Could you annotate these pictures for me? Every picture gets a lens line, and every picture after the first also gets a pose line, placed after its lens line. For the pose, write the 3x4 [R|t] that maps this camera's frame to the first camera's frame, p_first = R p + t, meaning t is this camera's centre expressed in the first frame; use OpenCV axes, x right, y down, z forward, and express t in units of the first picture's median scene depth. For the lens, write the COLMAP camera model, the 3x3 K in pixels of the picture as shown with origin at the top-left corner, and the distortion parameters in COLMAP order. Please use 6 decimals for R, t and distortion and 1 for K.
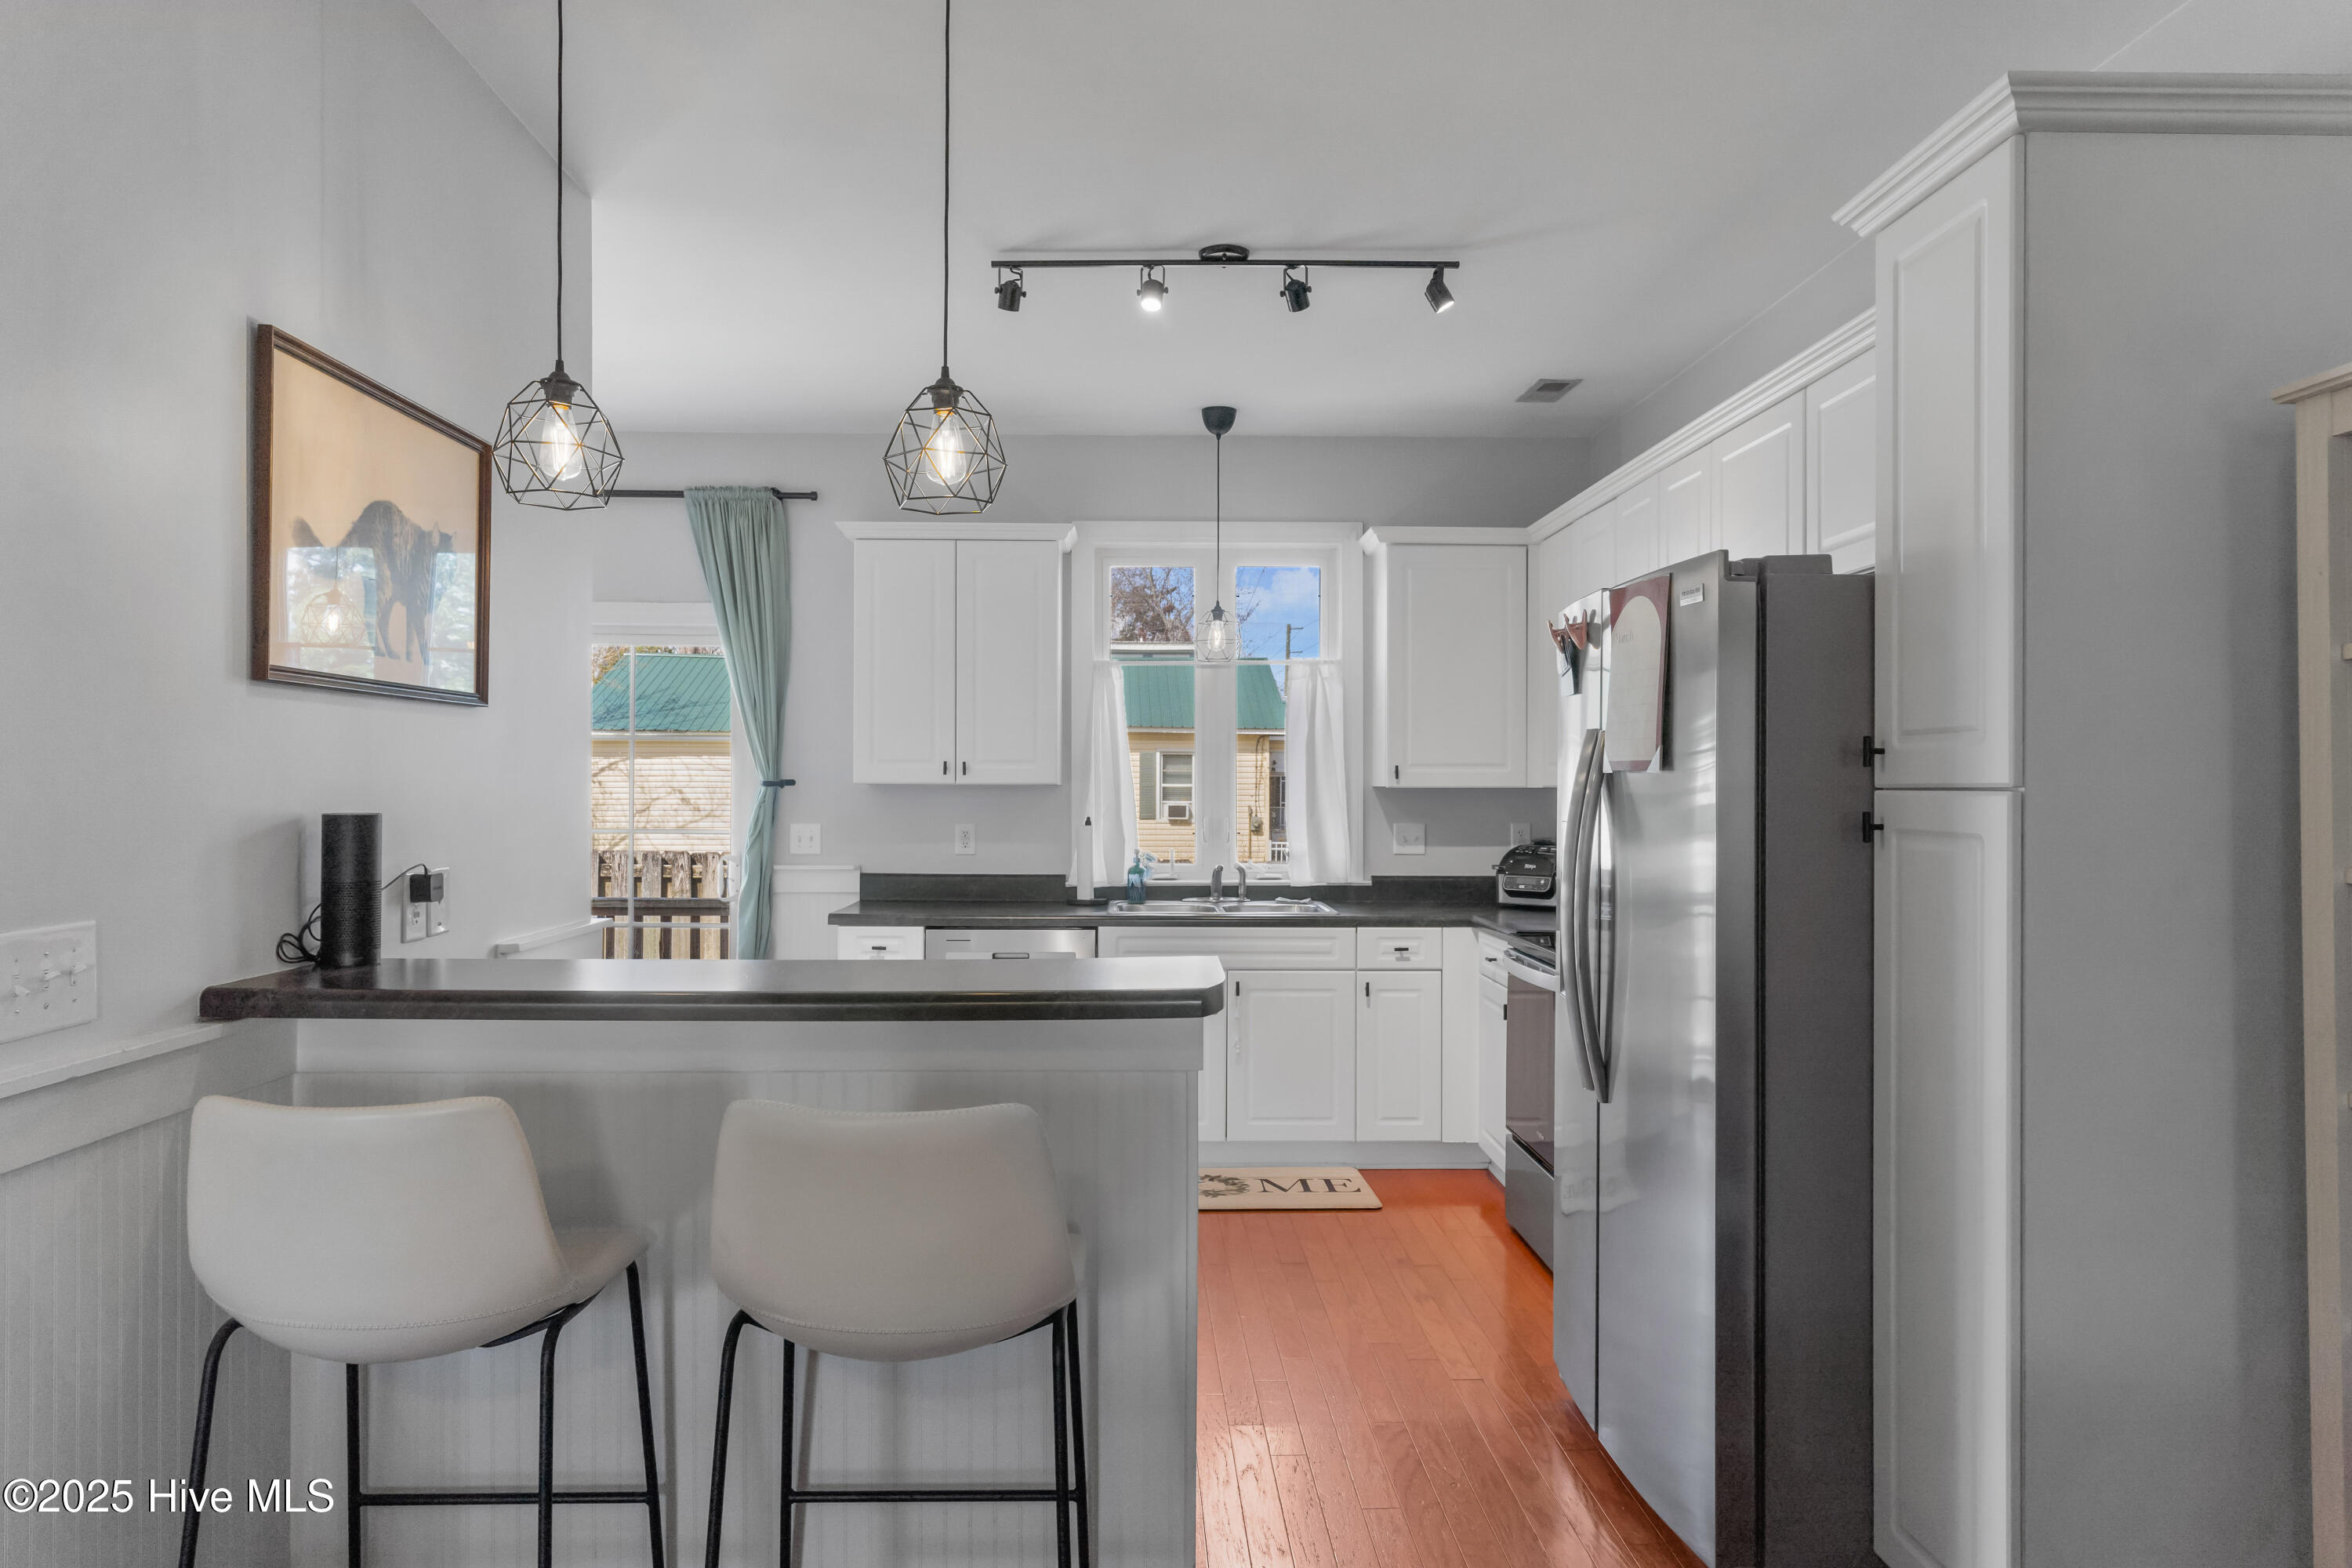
lens RADIAL K [[1489.2, 0, 1169.4], [0, 1489.2, 778.4], [0, 0, 1]] dist [-0.008996, 0.000050]
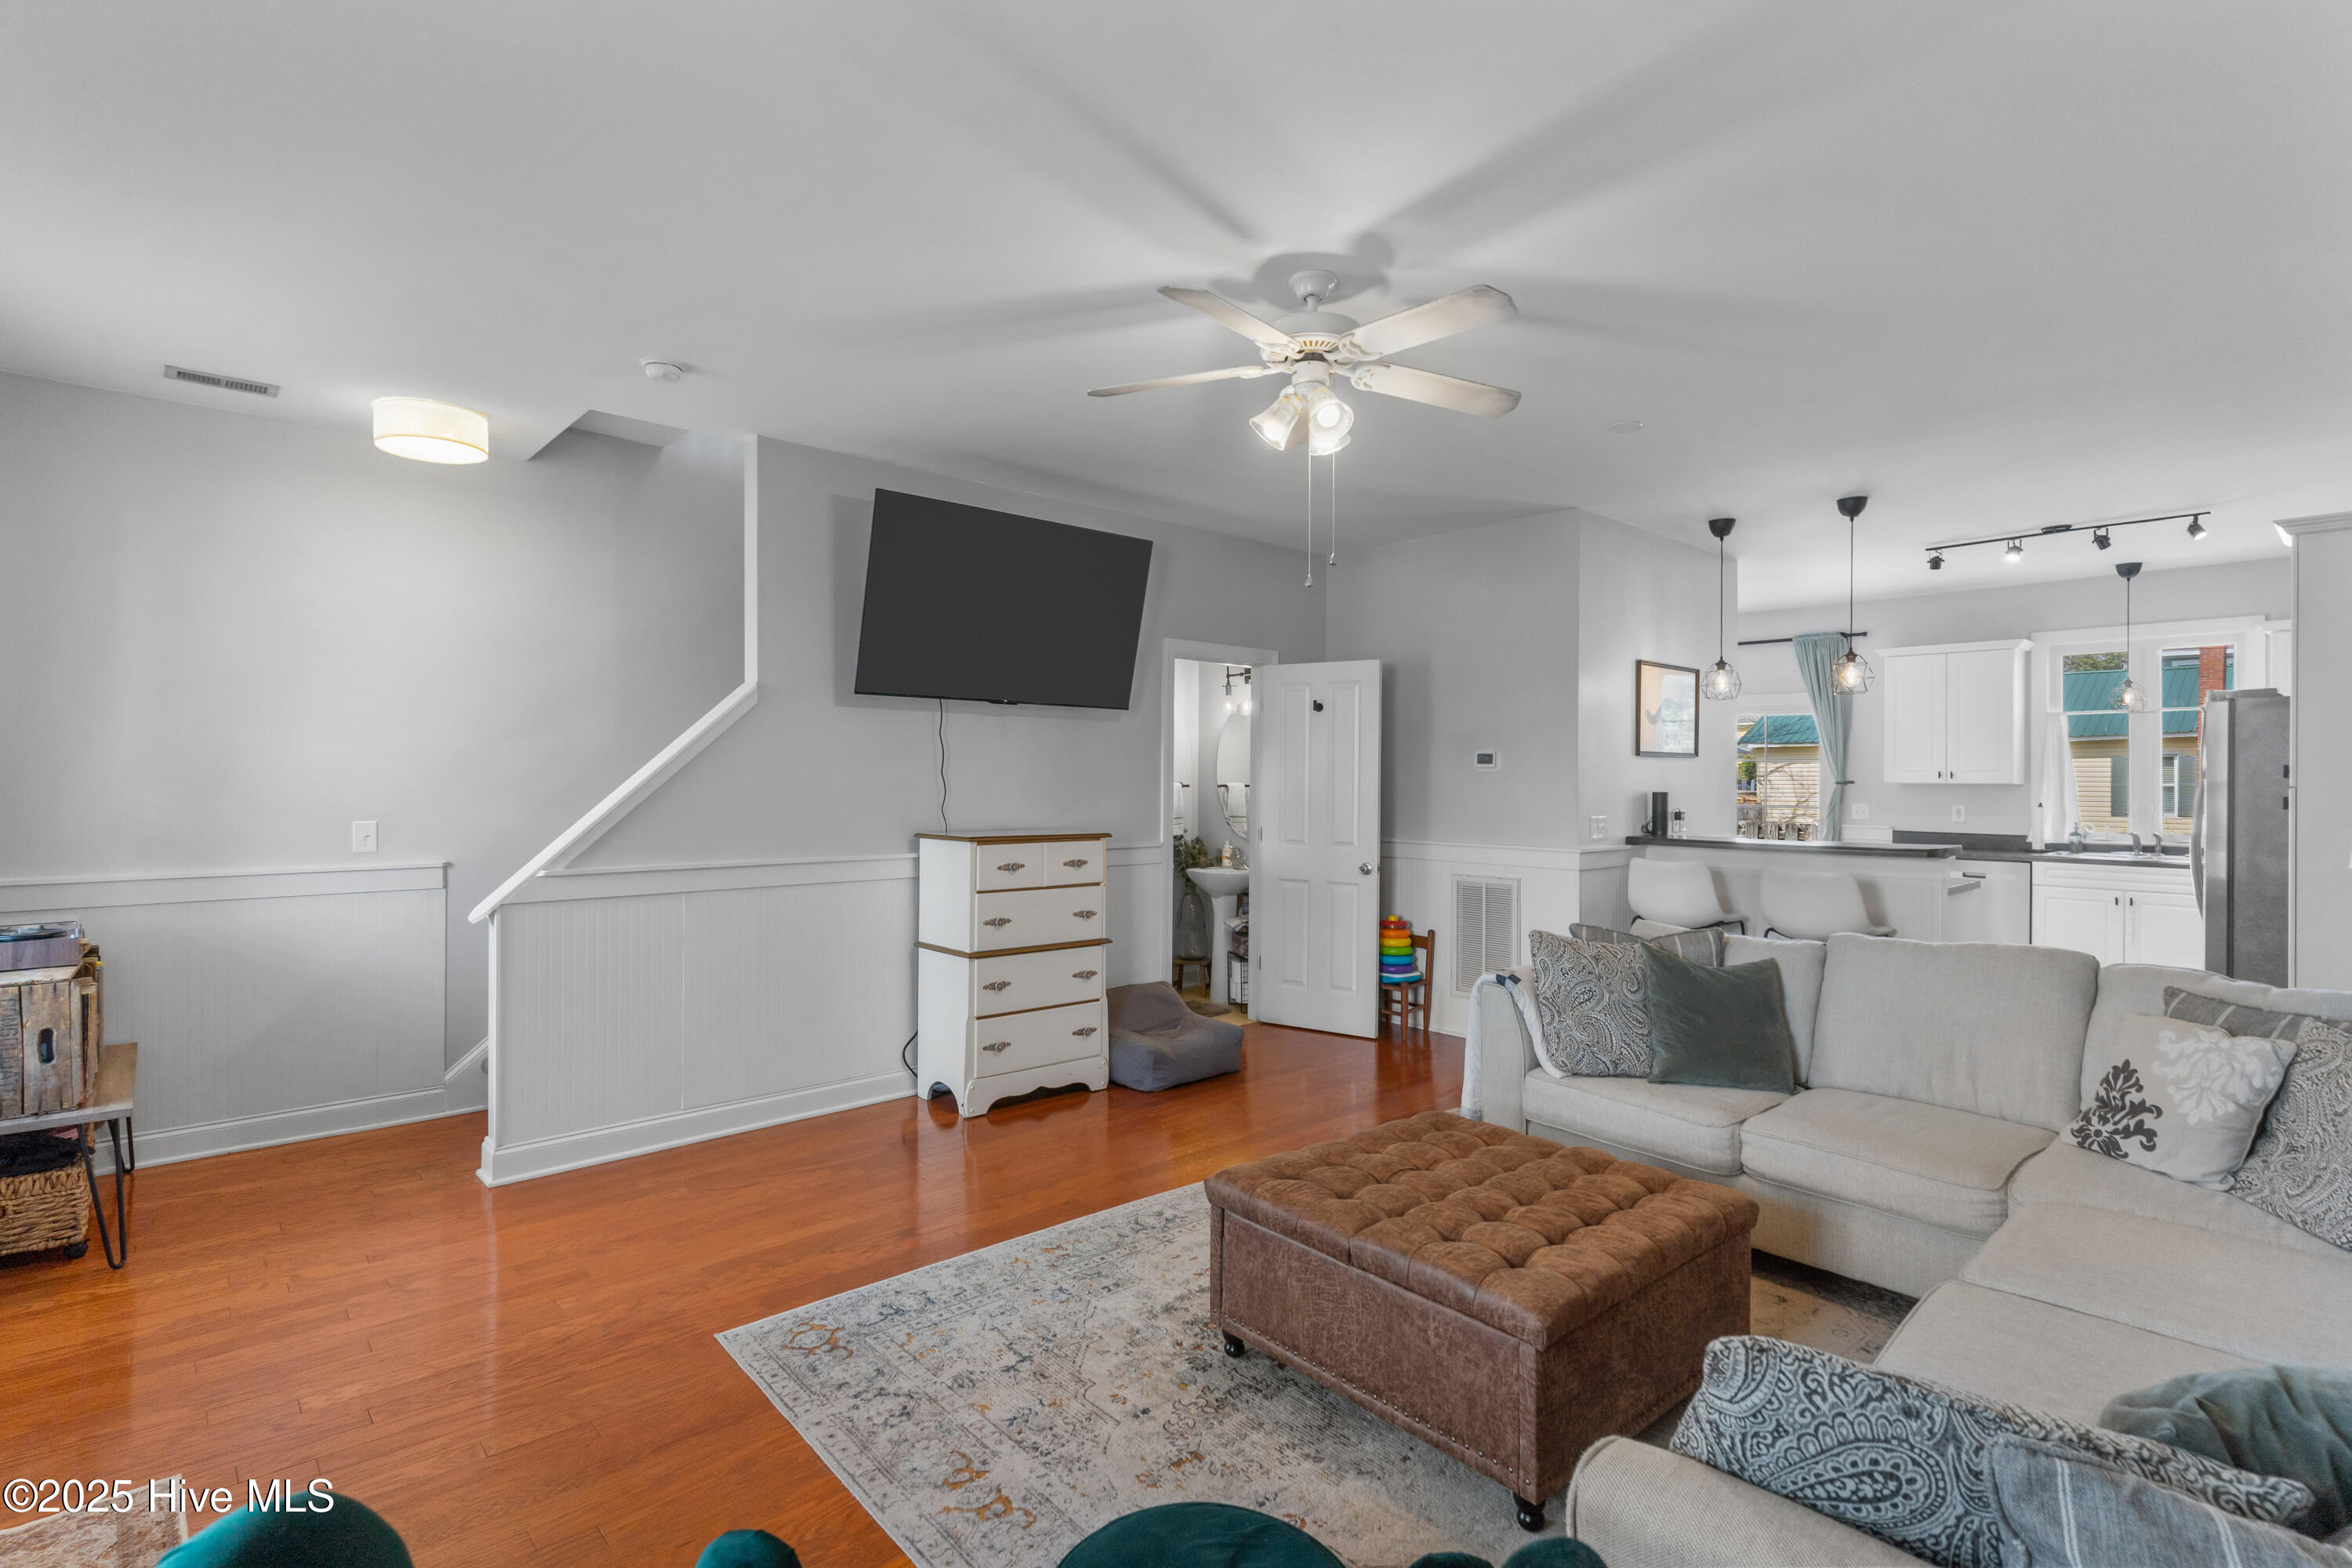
lens RADIAL K [[1128.4, 0, 1163.5], [0, 1128.4, 780.9], [0, 0, 1]] dist [0.000989, -0.001199]
pose [[0.650699, 0.000957, -0.759335, 0.285363], [0.001288, 0.999996, 0.002364, -0.003992], [0.759335, -0.002516, 0.650695, -0.653838]]
